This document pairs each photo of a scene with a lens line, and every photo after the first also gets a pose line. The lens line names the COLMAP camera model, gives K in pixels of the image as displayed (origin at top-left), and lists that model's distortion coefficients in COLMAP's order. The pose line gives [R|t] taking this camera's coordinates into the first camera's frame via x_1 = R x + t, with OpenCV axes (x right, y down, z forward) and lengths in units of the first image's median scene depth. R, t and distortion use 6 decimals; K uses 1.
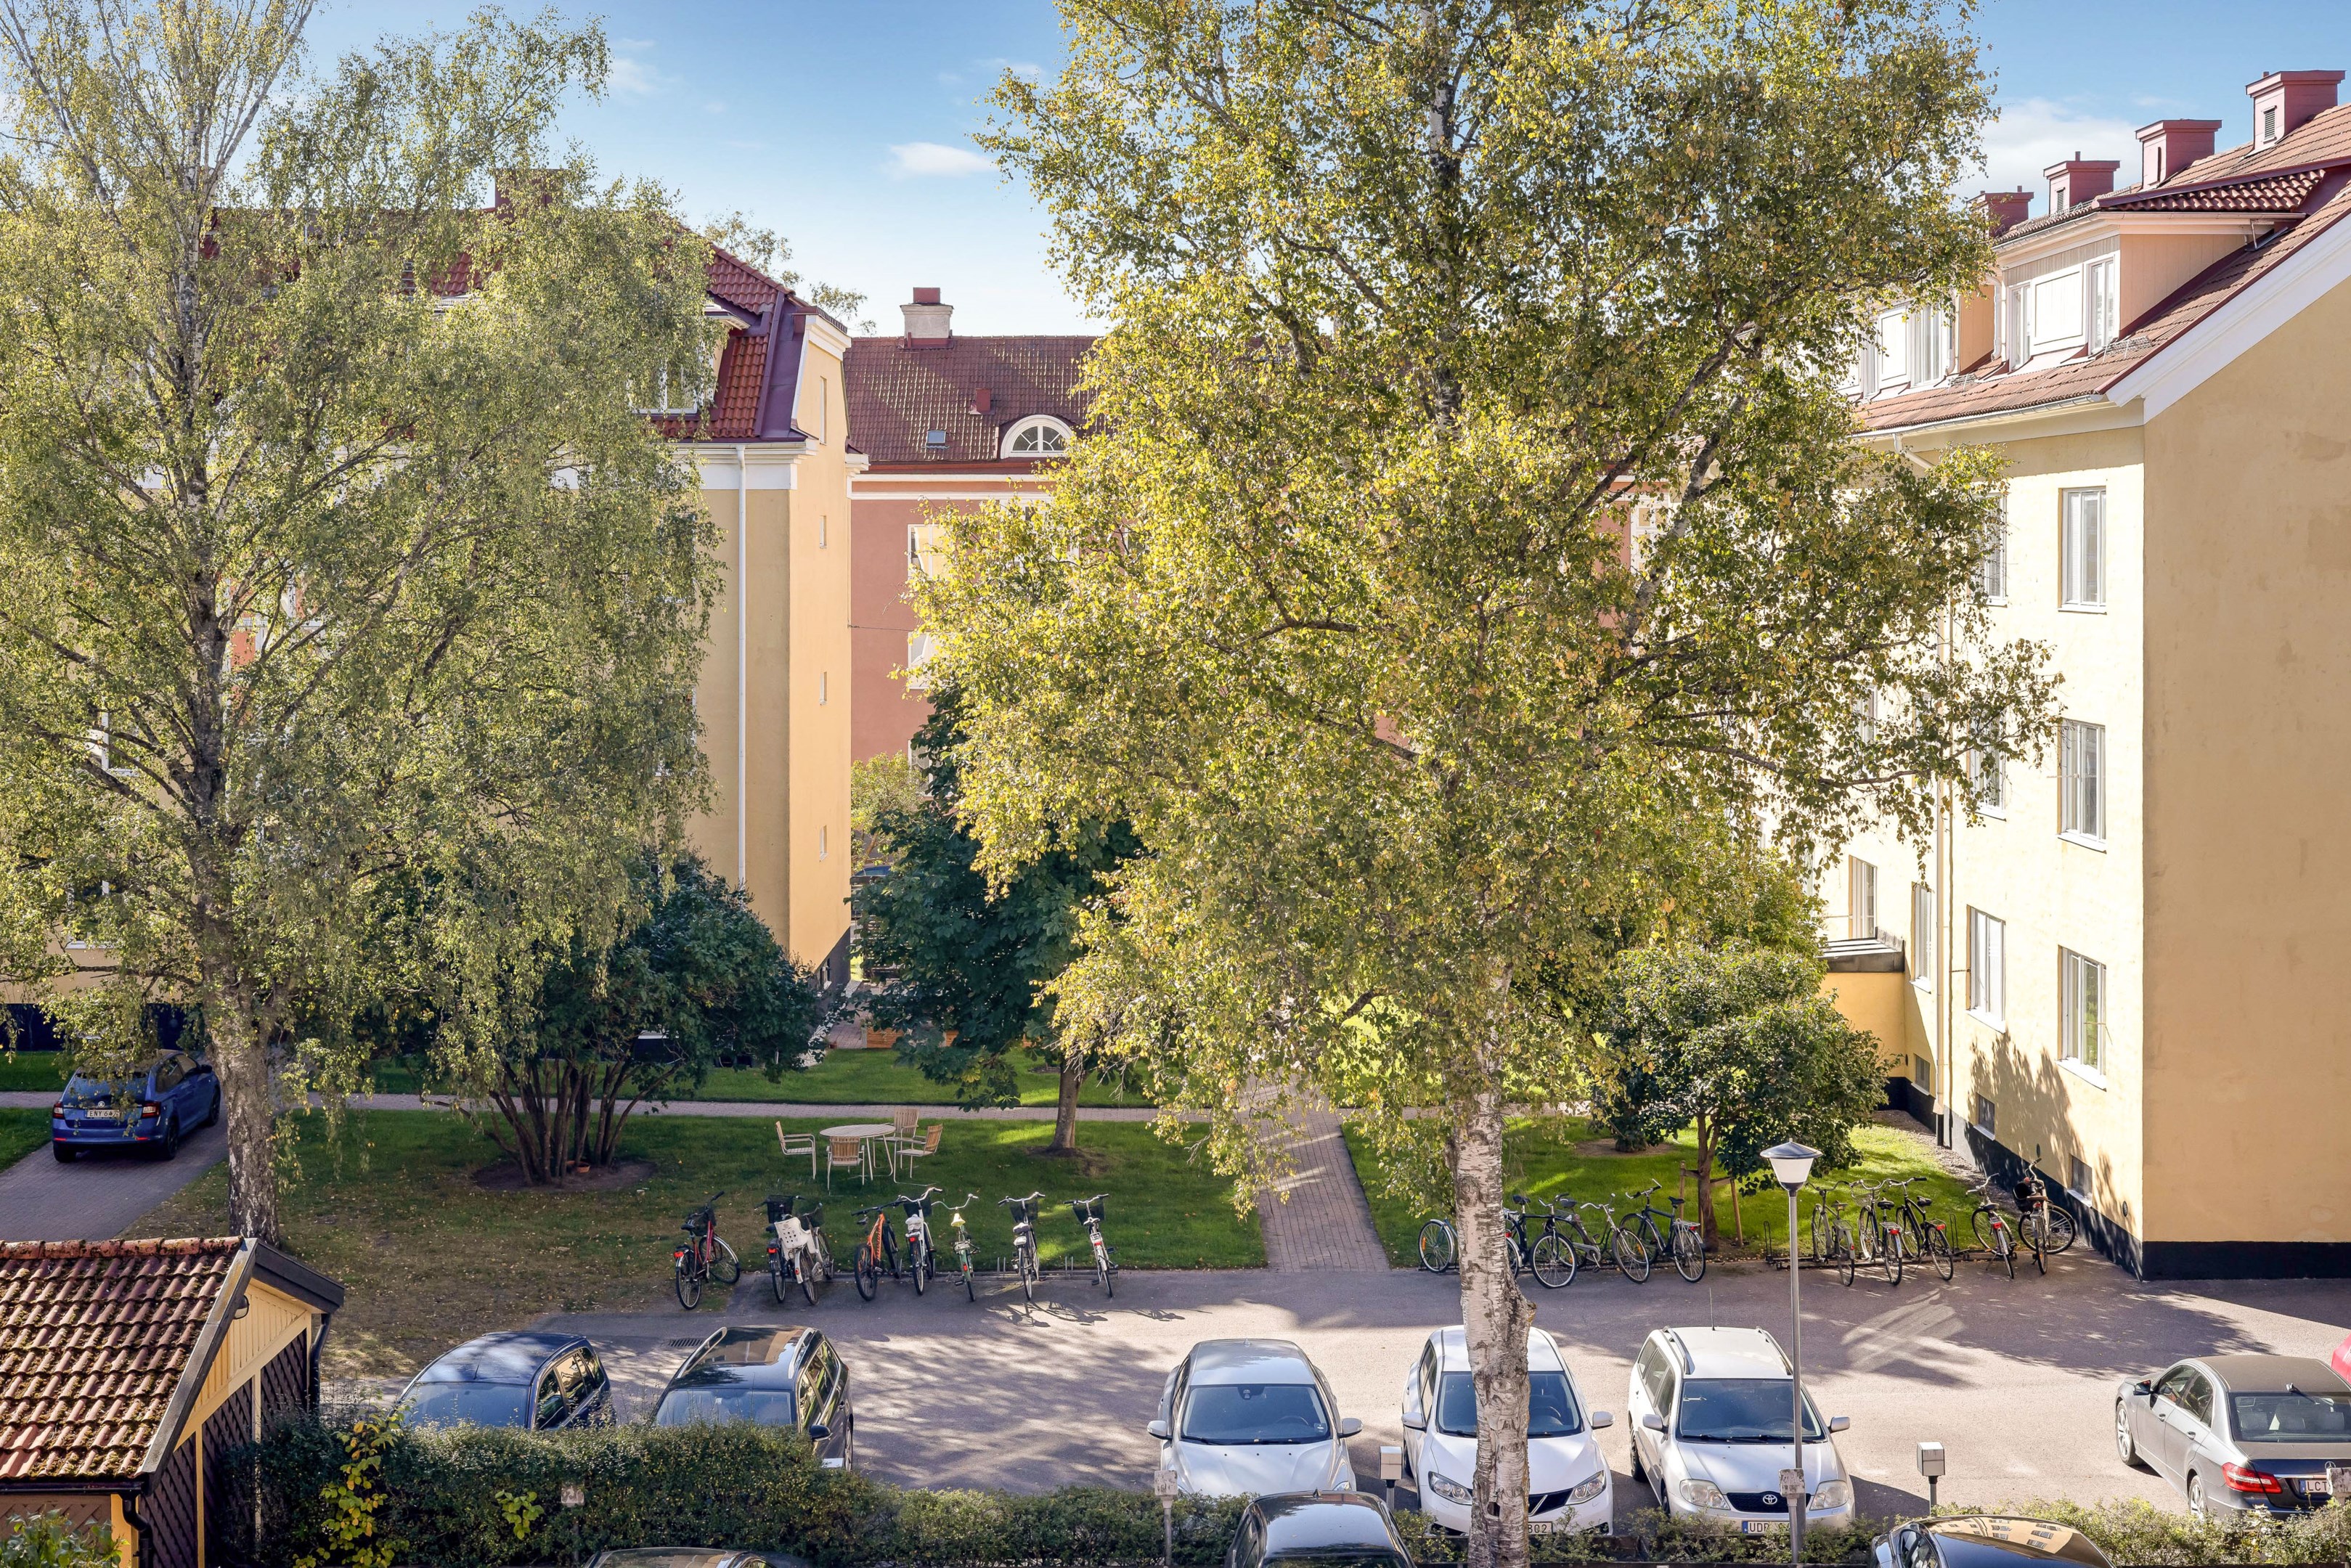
lens RADIAL K [[3353.4, 0, 1173.4], [0, 3353.4, 687.4], [0, 0, 1]] dist [0.012718, 0.040874]
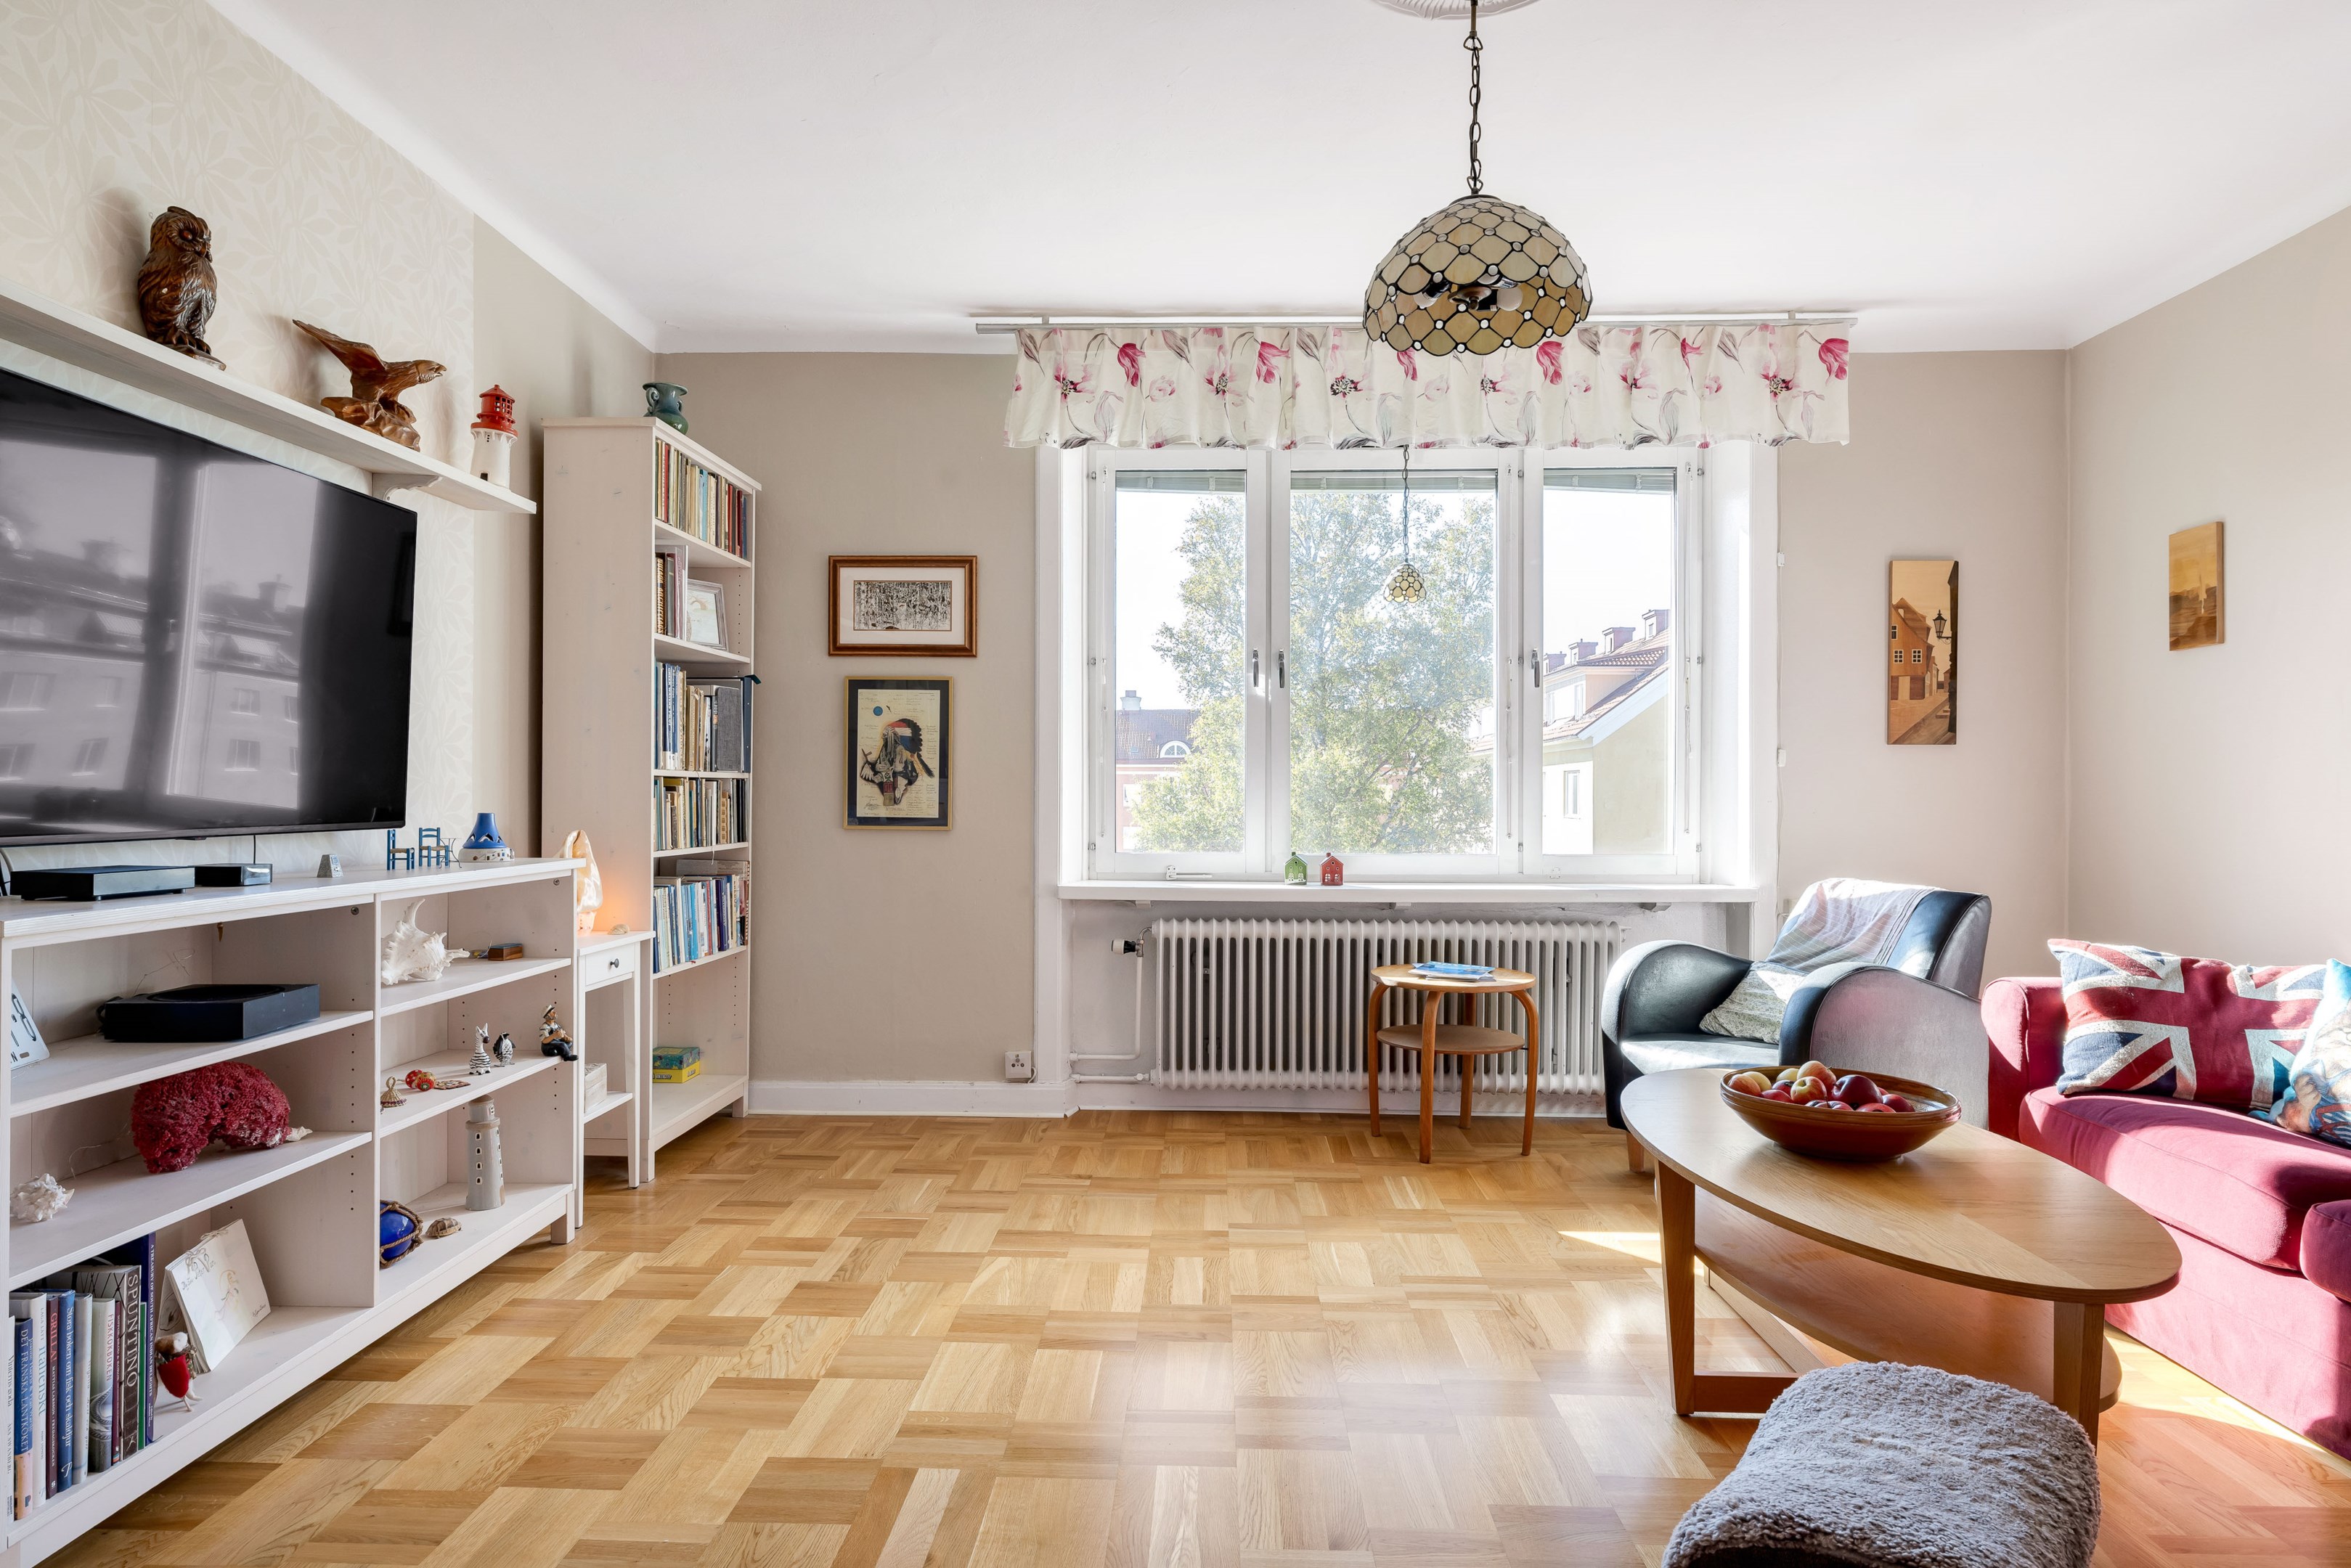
lens RADIAL K [[1367.1, 0, 1171.2], [0, 1367.1, 771.1], [0, 0, 1]] dist [0.000642, 0.002563]
pose [[0.999072, -0.001069, -0.043047, 0.005520], [-0.001437, 0.998307, -0.058148, 0.006121], [0.043037, 0.058156, 0.997379, -0.135875]]
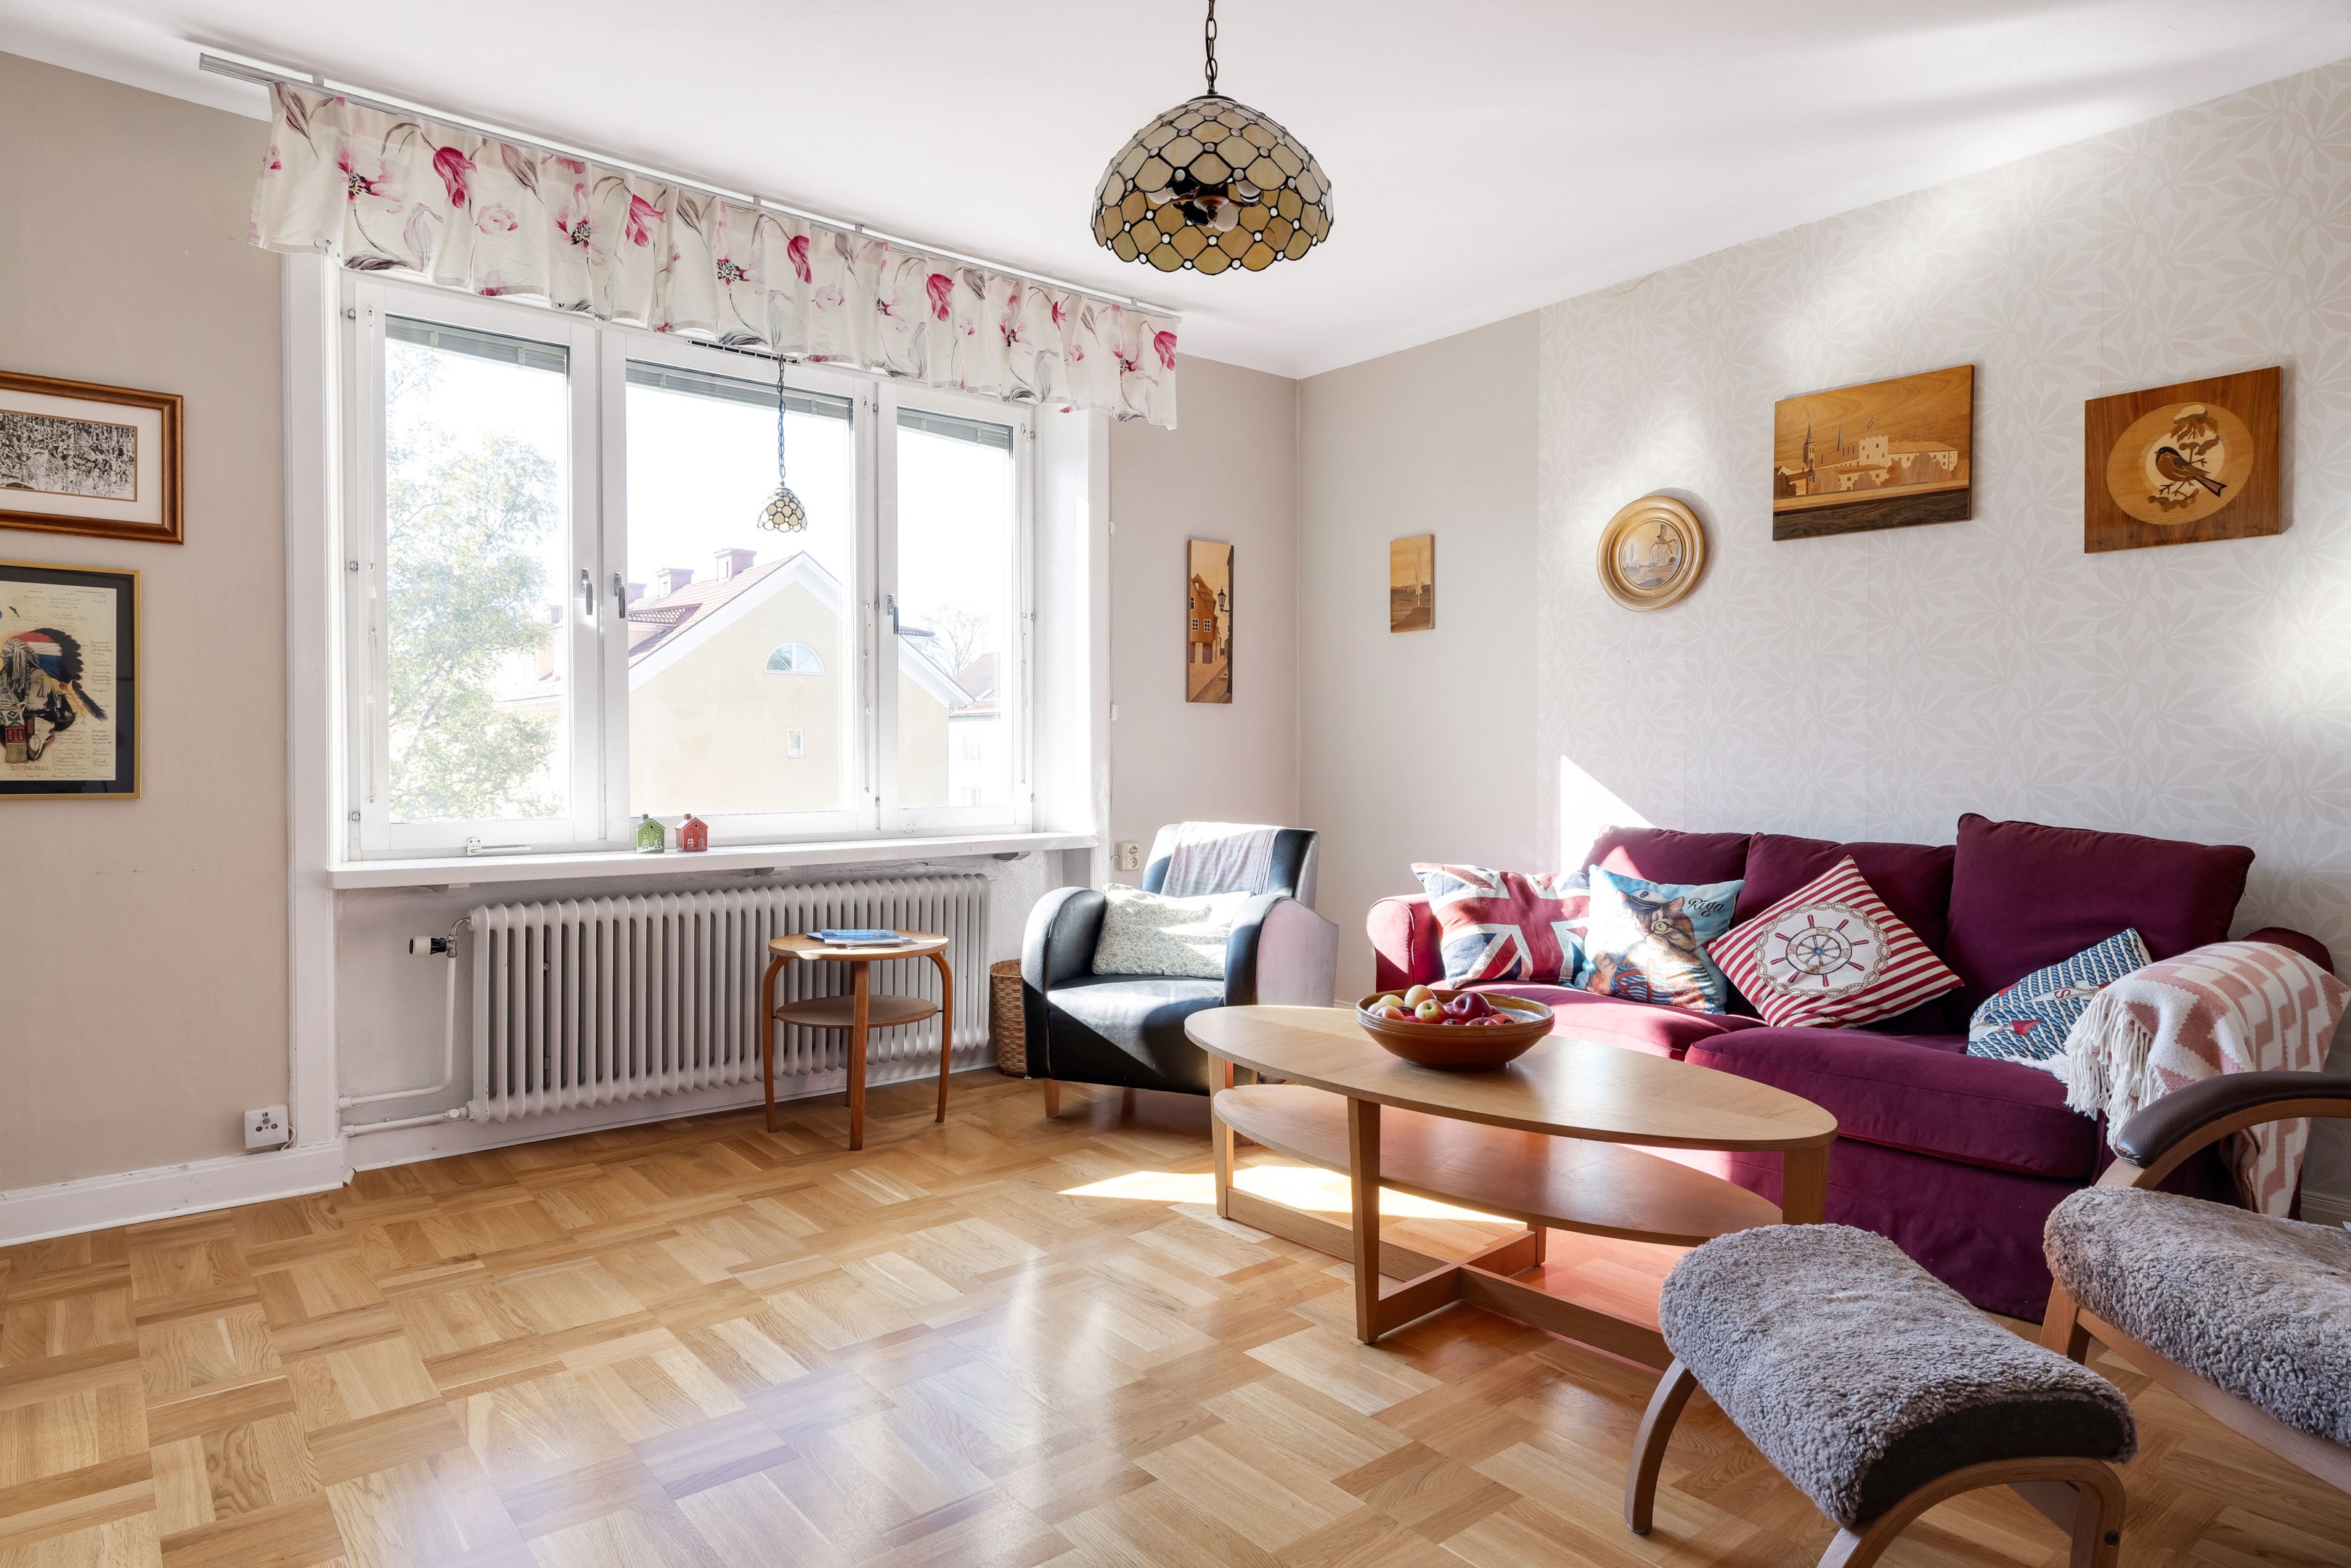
lens RADIAL K [[1339.7, 0, 1174.0], [0, 1339.7, 753.7], [0, 0, 1]] dist [0.000135, -0.000125]
pose [[0.782947, -0.003205, 0.622080, -0.025417], [0.027826, 0.999166, -0.029873, 0.005707], [-0.621466, 0.040699, 0.782384, -0.112969]]
